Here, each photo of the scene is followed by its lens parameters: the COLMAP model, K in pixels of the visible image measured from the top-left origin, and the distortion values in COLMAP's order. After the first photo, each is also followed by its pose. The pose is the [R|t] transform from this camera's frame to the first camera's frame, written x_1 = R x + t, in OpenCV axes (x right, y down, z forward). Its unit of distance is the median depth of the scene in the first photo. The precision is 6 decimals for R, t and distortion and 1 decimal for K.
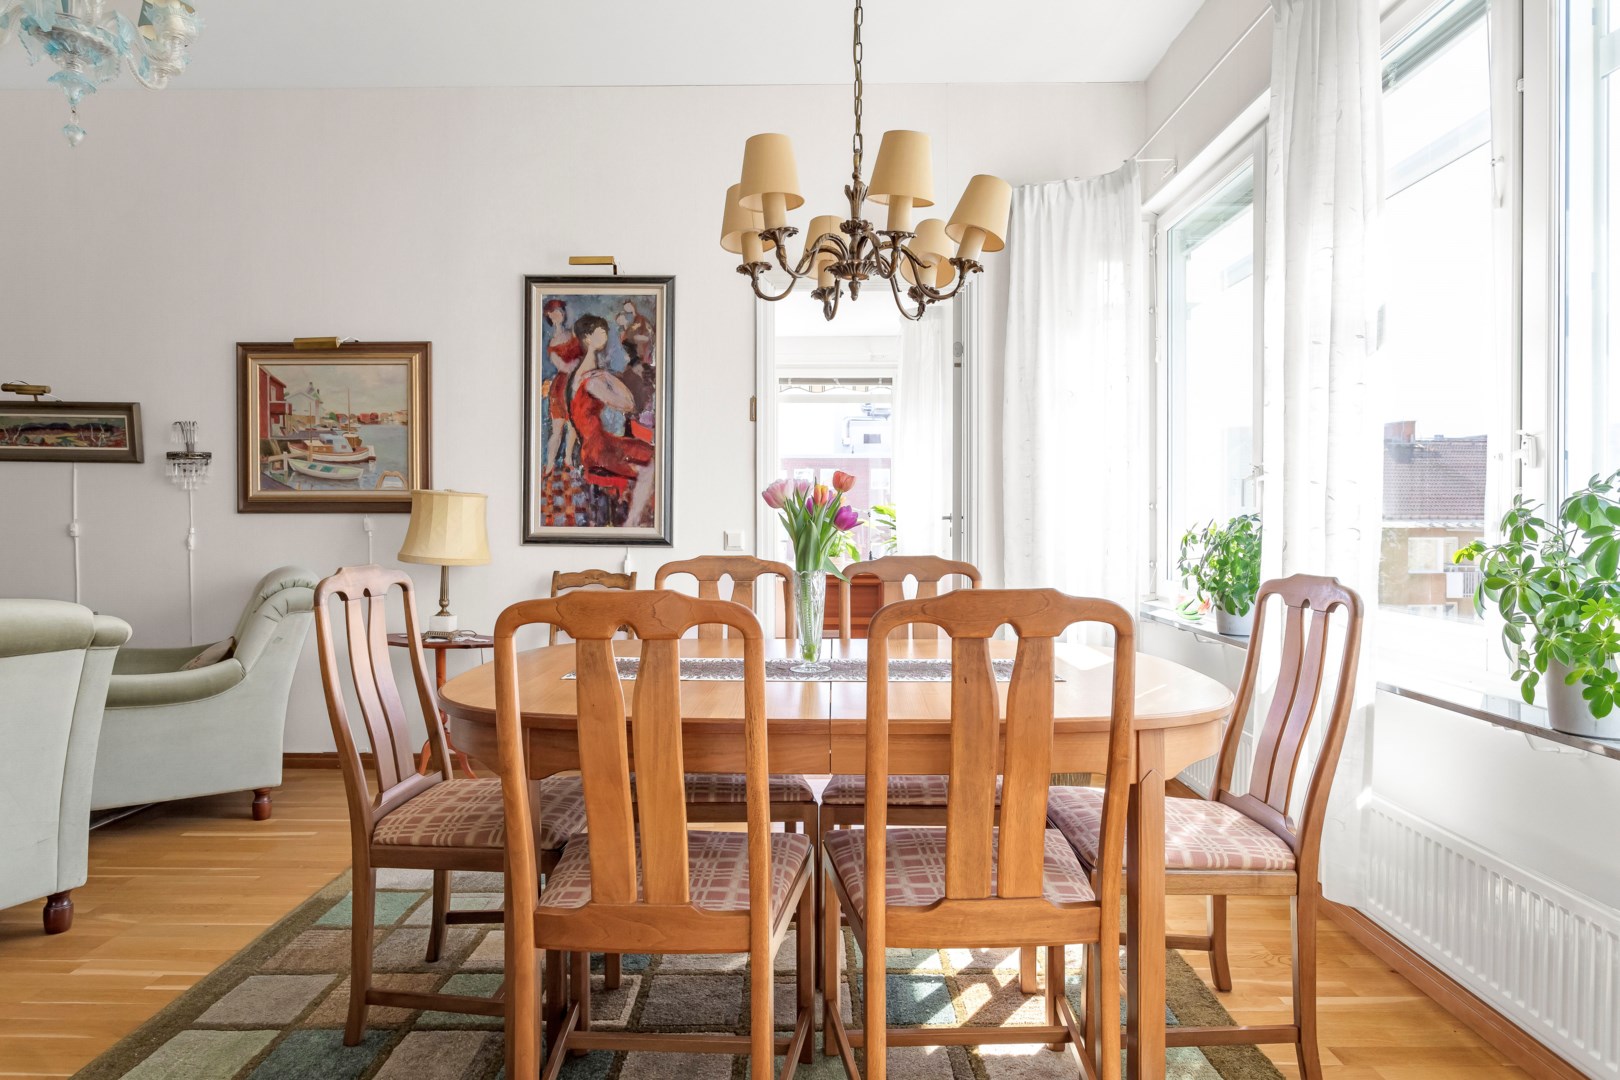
lens RADIAL K [[934.2, 0, 811.3], [0, 934.2, 526.8], [0, 0, 1]] dist [-0.002798, 0.001781]
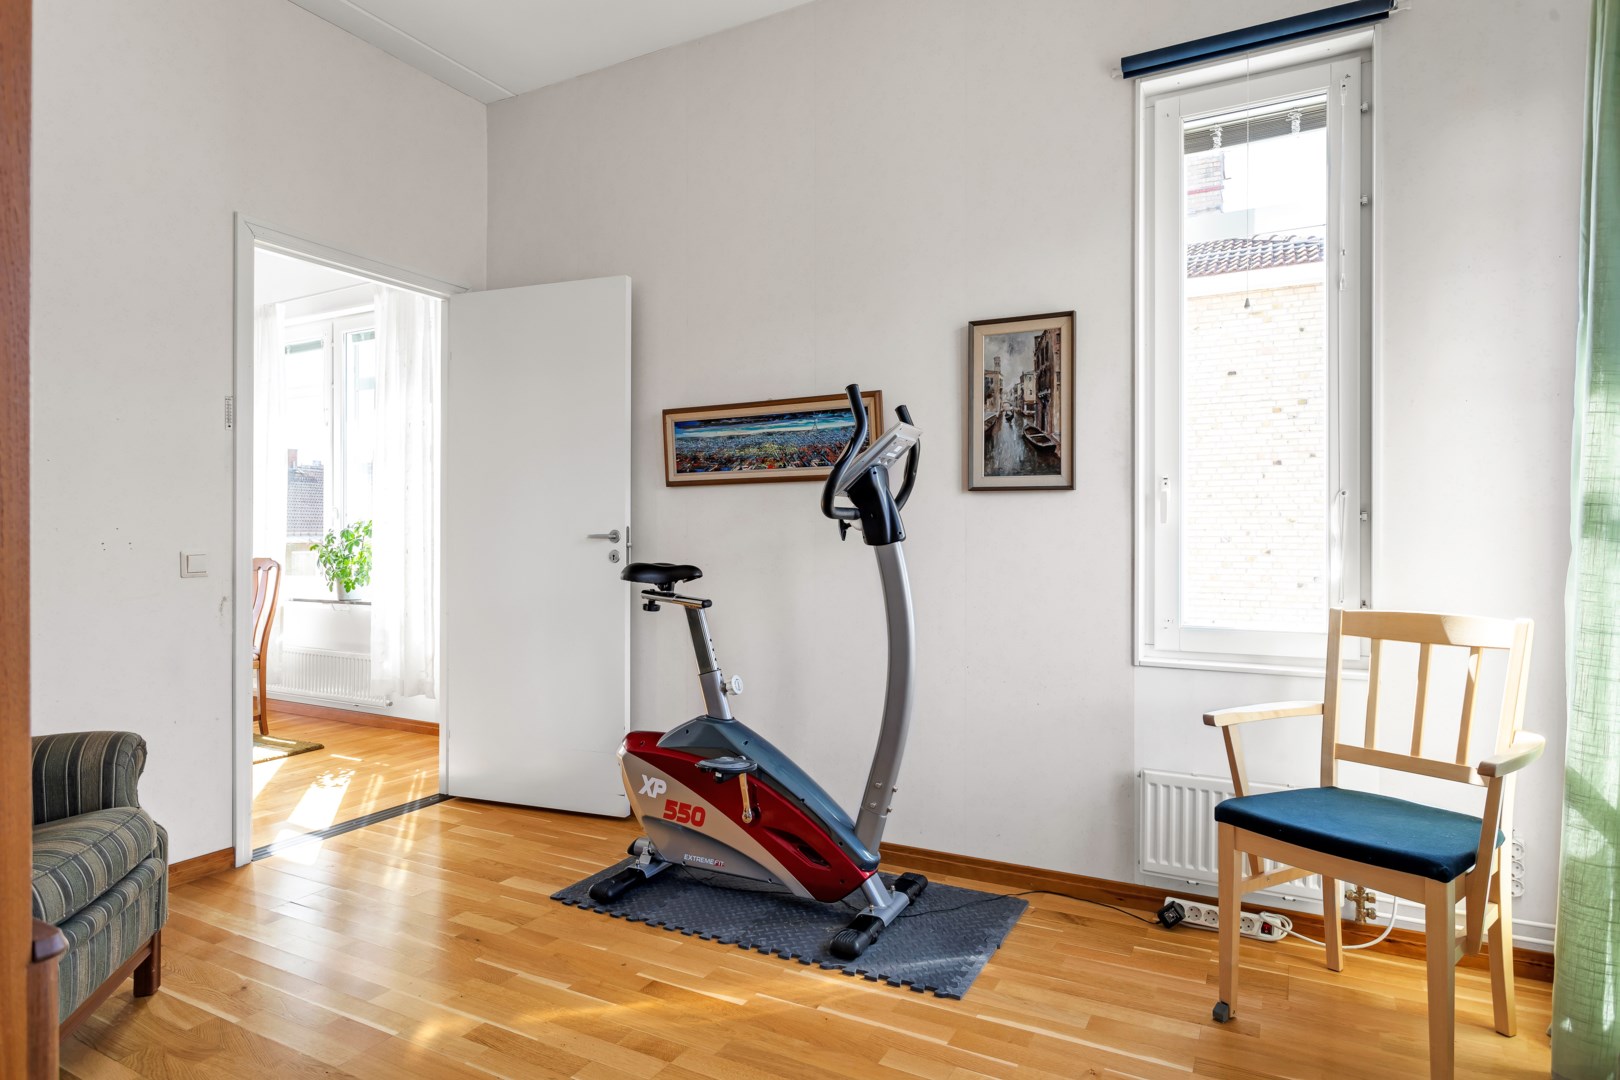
lens RADIAL K [[982.6, 0, 810.0], [0, 982.6, 540.0], [0, 0, 1]] dist [-0.003066, 0.004239]
pose [[0.492578, -0.001561, 0.870267, -1.092176], [0.003491, 0.999994, -0.000182, 0.008054], [-0.870261, 0.003128, 0.492581, -1.680157]]
